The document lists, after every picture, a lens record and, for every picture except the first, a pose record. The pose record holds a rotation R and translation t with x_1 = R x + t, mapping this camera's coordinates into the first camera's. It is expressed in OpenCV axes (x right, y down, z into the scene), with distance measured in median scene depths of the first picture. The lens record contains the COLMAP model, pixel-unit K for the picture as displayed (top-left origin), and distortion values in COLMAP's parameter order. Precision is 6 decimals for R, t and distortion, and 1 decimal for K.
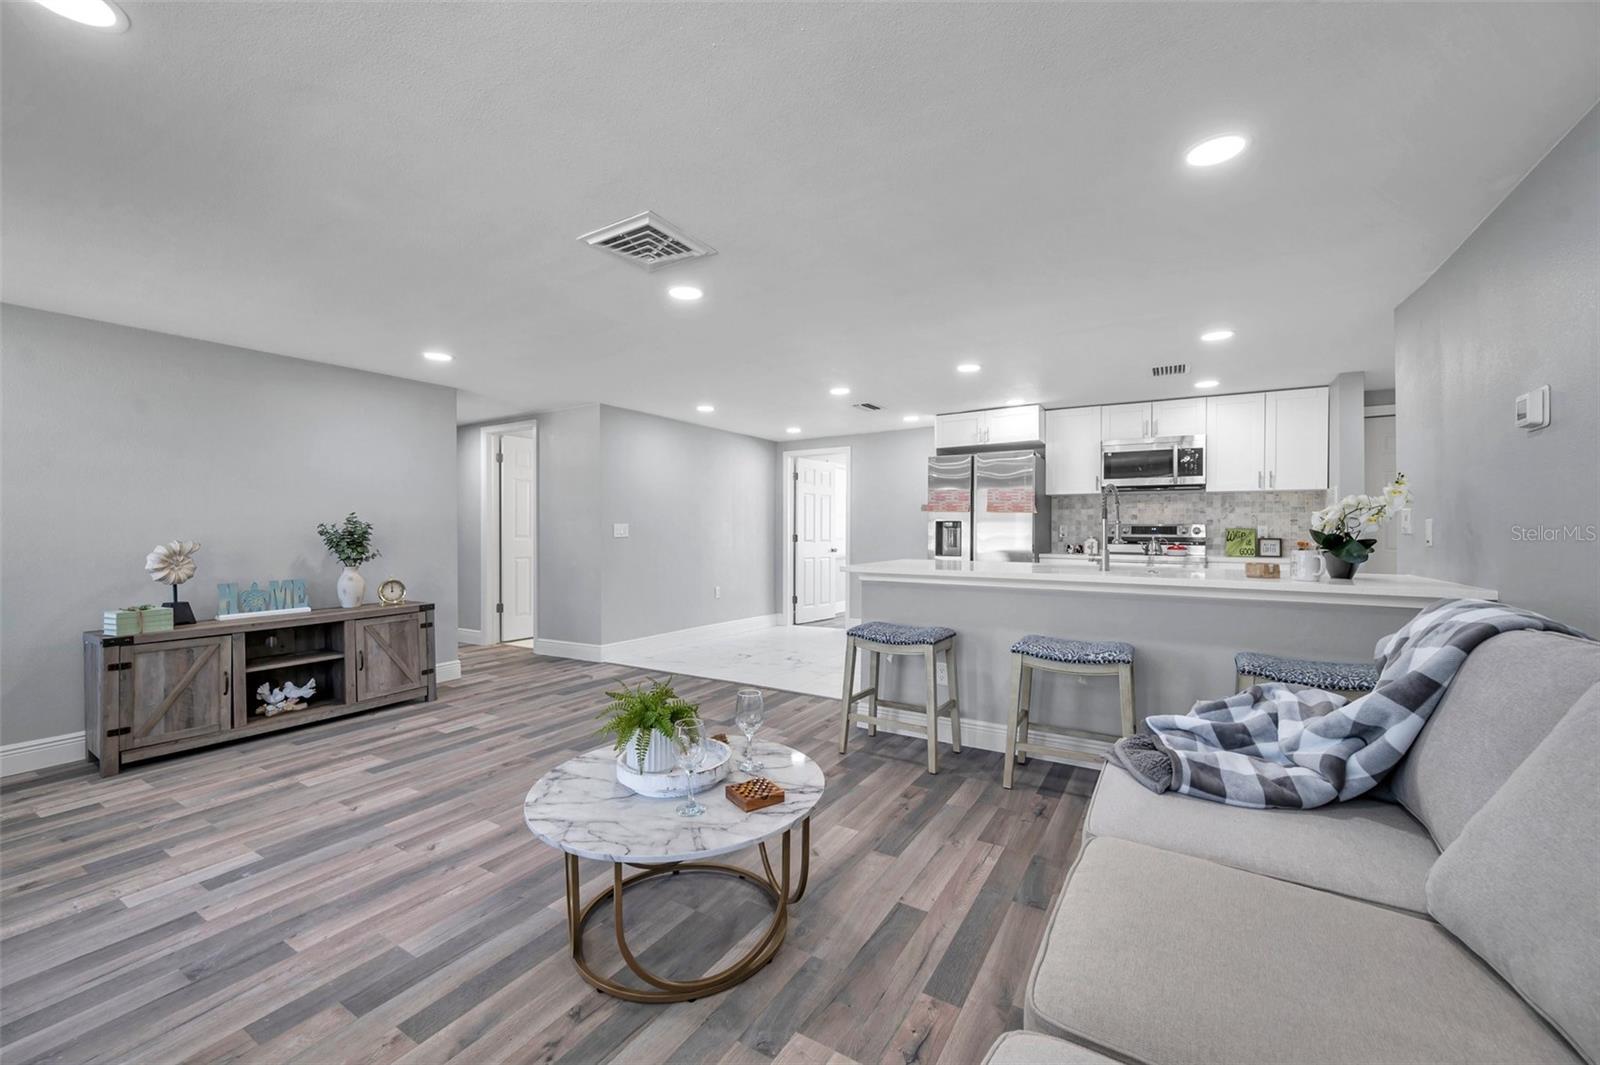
lens RADIAL K [[635.2, 0, 802.9], [0, 635.2, 531.2], [0, 0, 1]] dist [-0.005758, 0.000923]
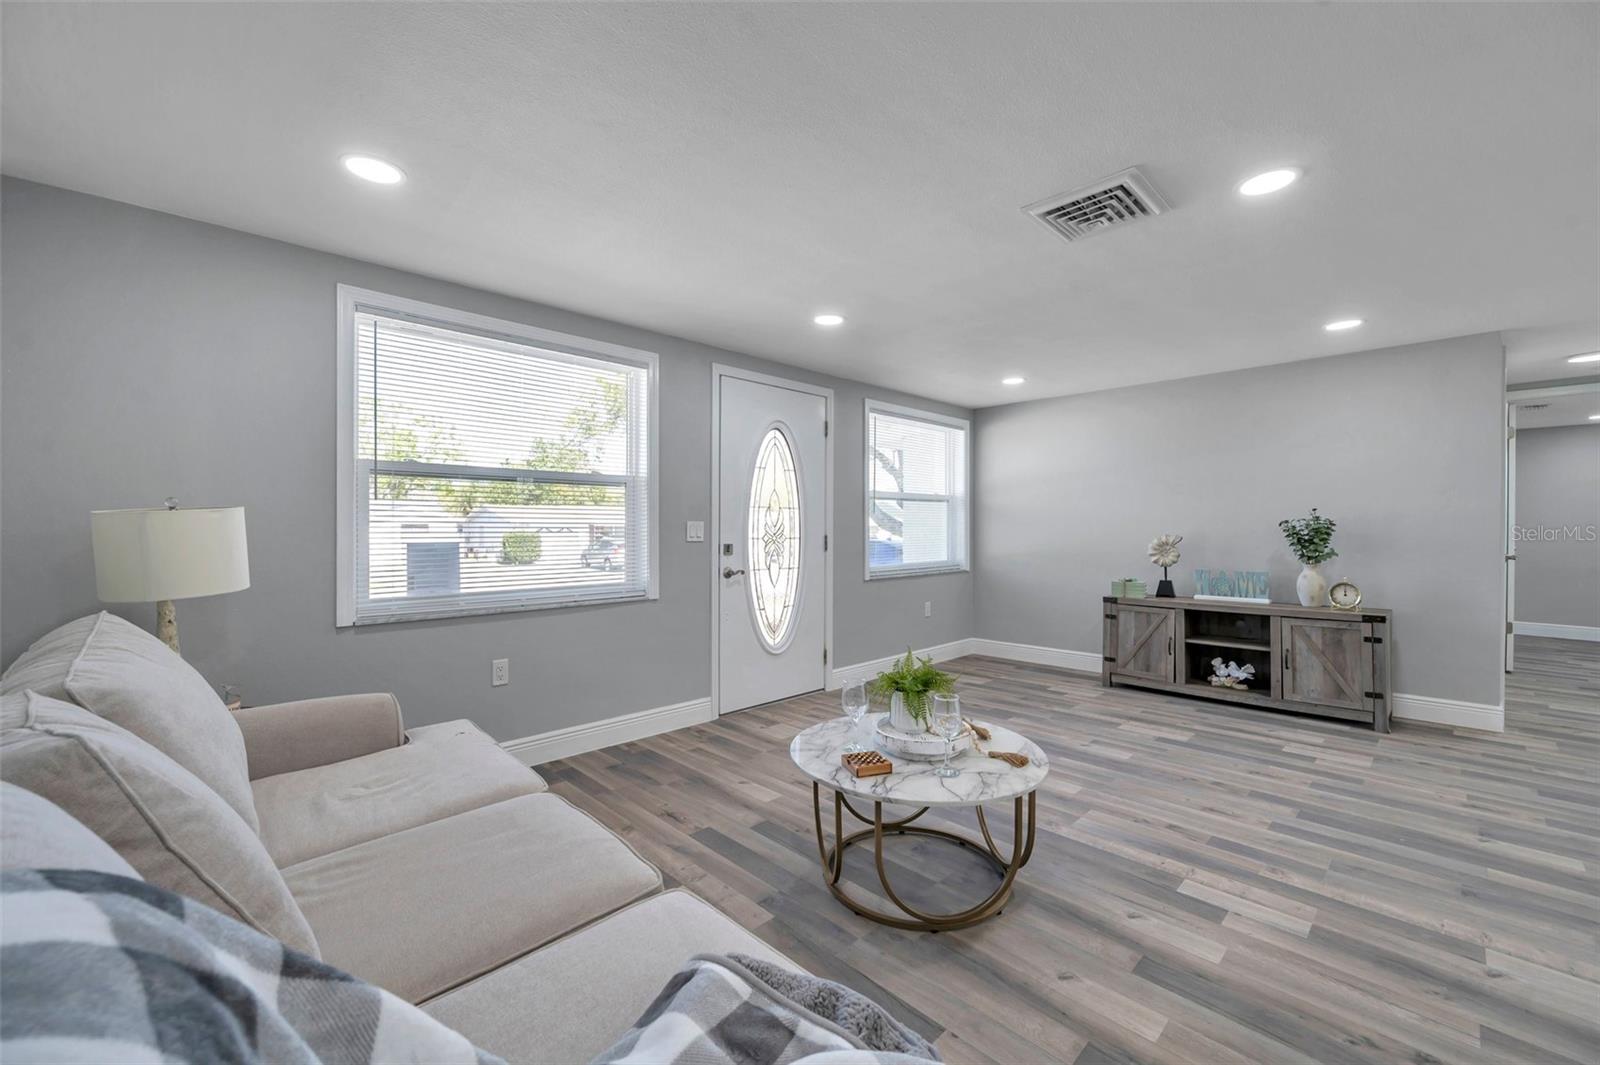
lens RADIAL K [[635.2, 0, 791.5], [0, 635.2, 537.2], [0, 0, 1]] dist [-0.005758, 0.000923]
pose [[-0.262055, 0.019787, -0.964850, 0.479627], [-0.001415, 0.999781, 0.020887, -0.006387], [0.965052, 0.006839, -0.261969, 0.535929]]
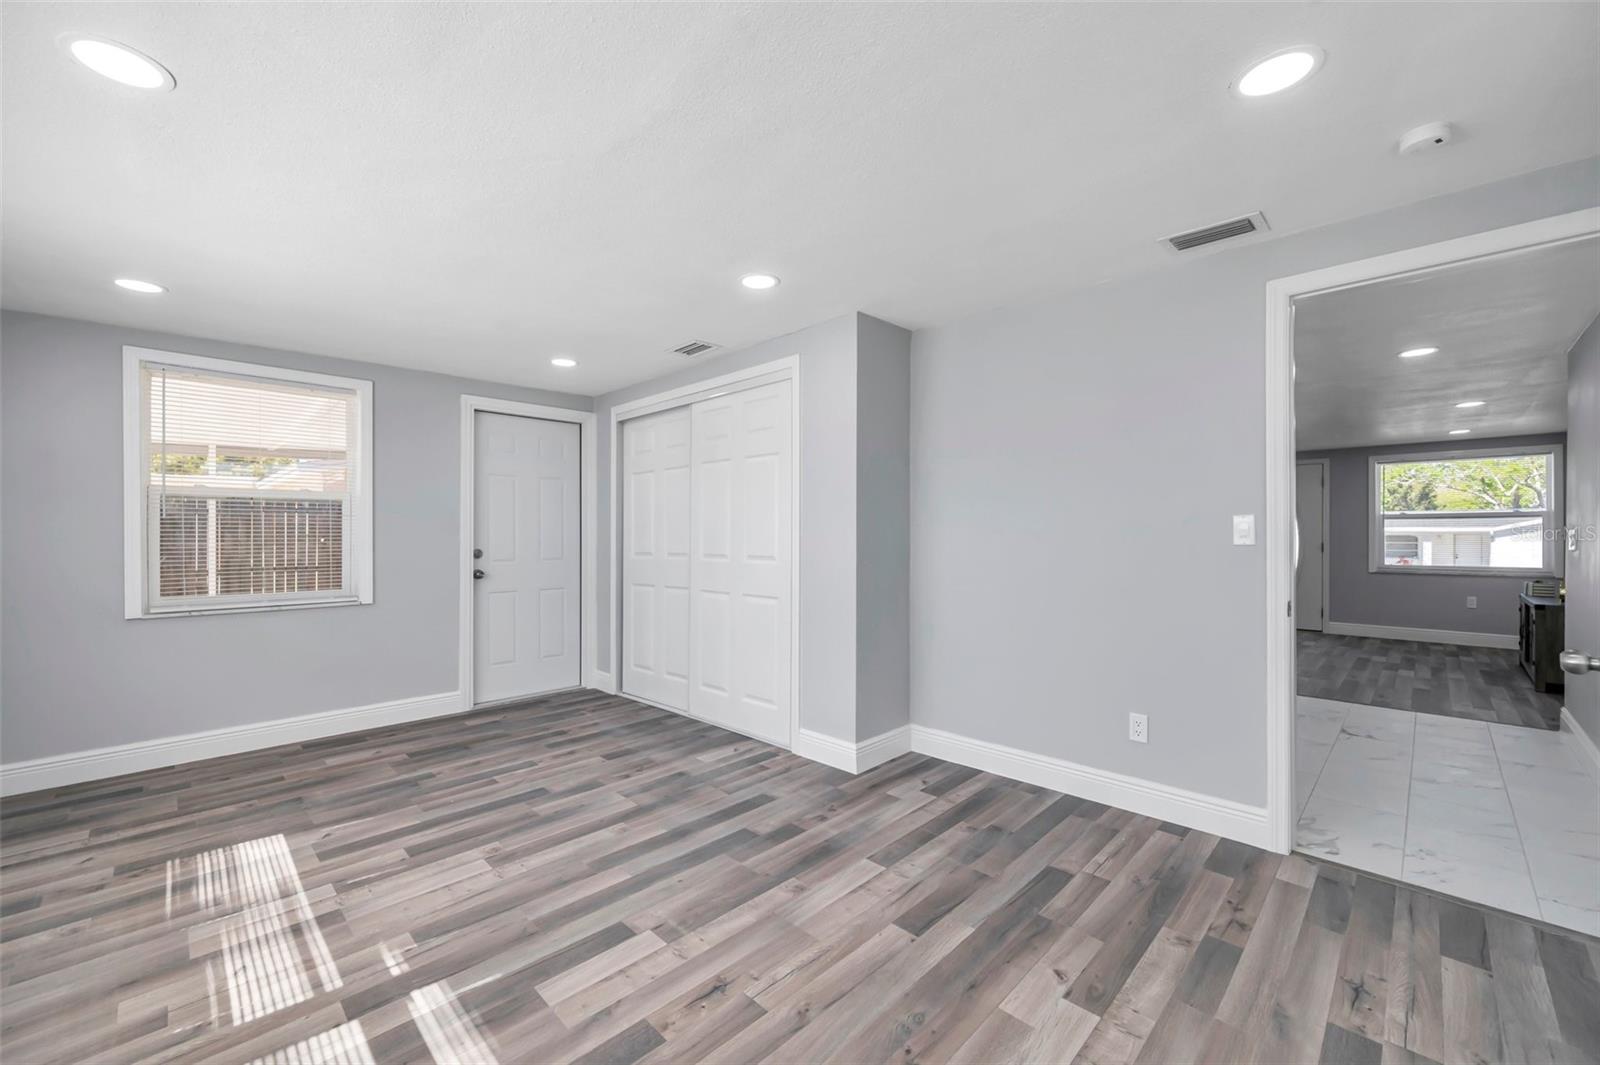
lens RADIAL K [[635.2, 0, 800.4], [0, 635.2, 535.7], [0, 0, 1]] dist [-0.005758, 0.000923]
pose [[-0.971327, 0.003957, 0.237715, 0.473952], [0.003395, 0.999990, -0.002773, -0.008816], [-0.237723, -0.001886, -0.971331, 2.755765]]
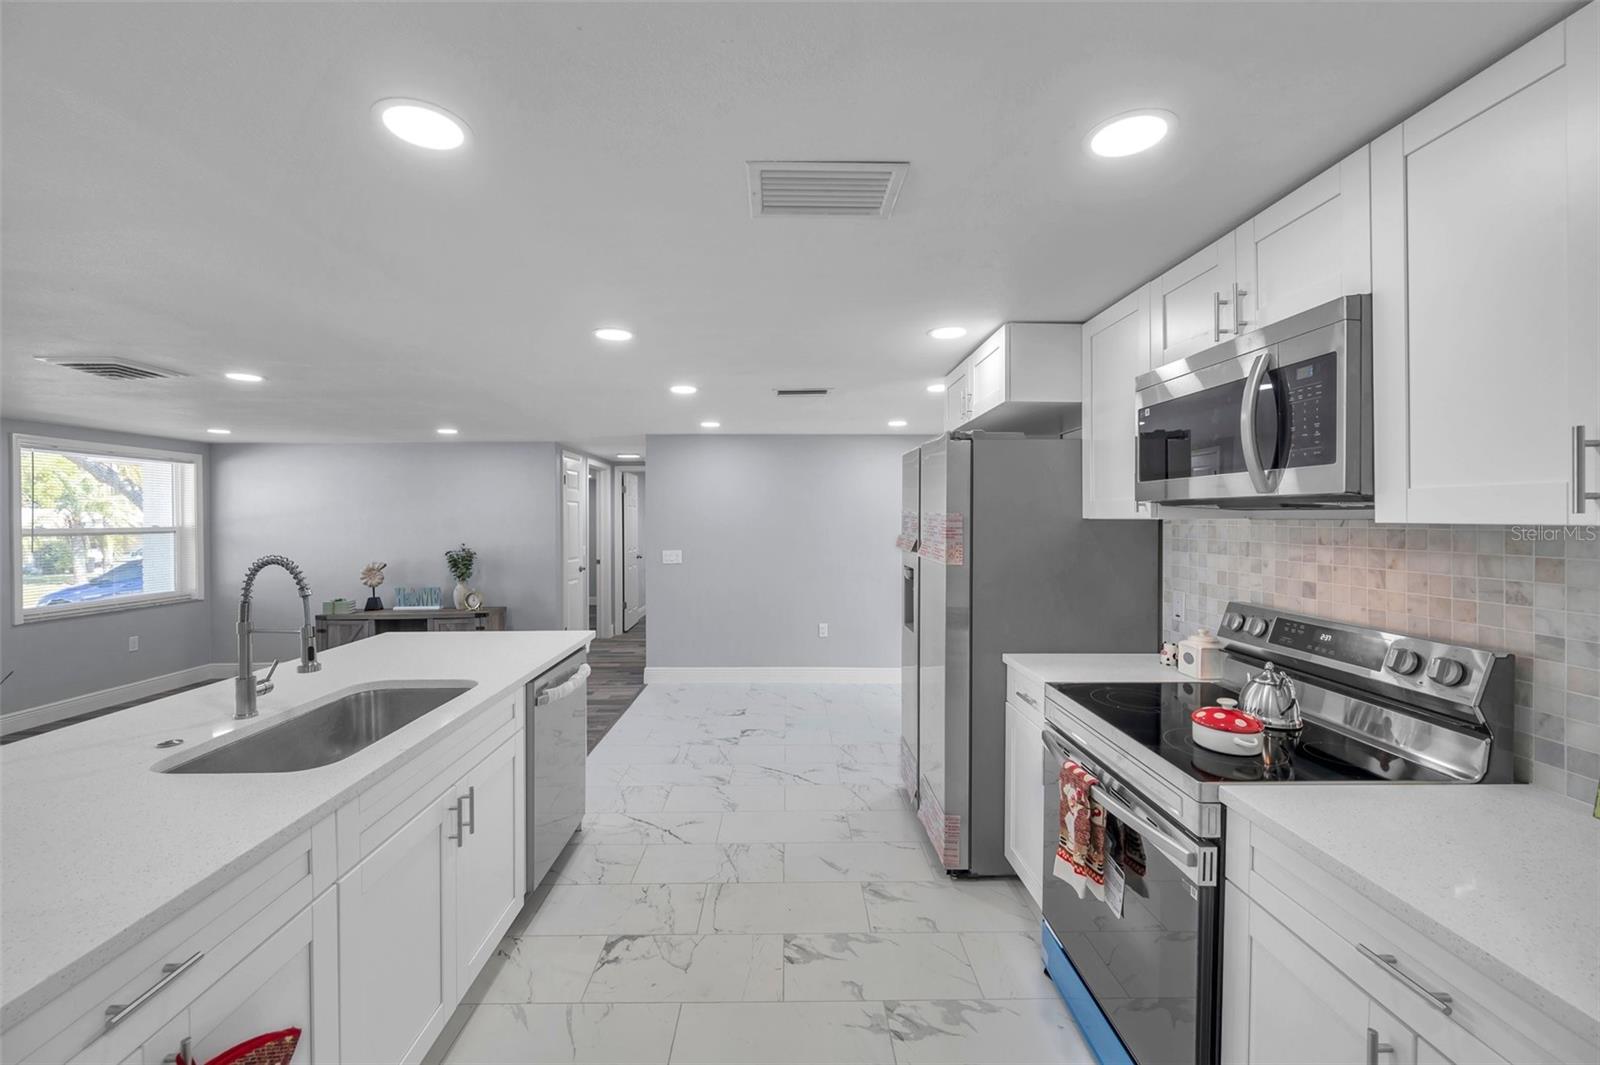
lens RADIAL K [[635.2, 0, 801.7], [0, 635.2, 520.3], [0, 0, 1]] dist [-0.005758, 0.000923]
pose [[0.538991, -0.000312, -0.842312, 1.035546], [0.002457, 0.999996, 0.001201, -0.092457], [0.842308, -0.002717, 0.538989, 0.968250]]
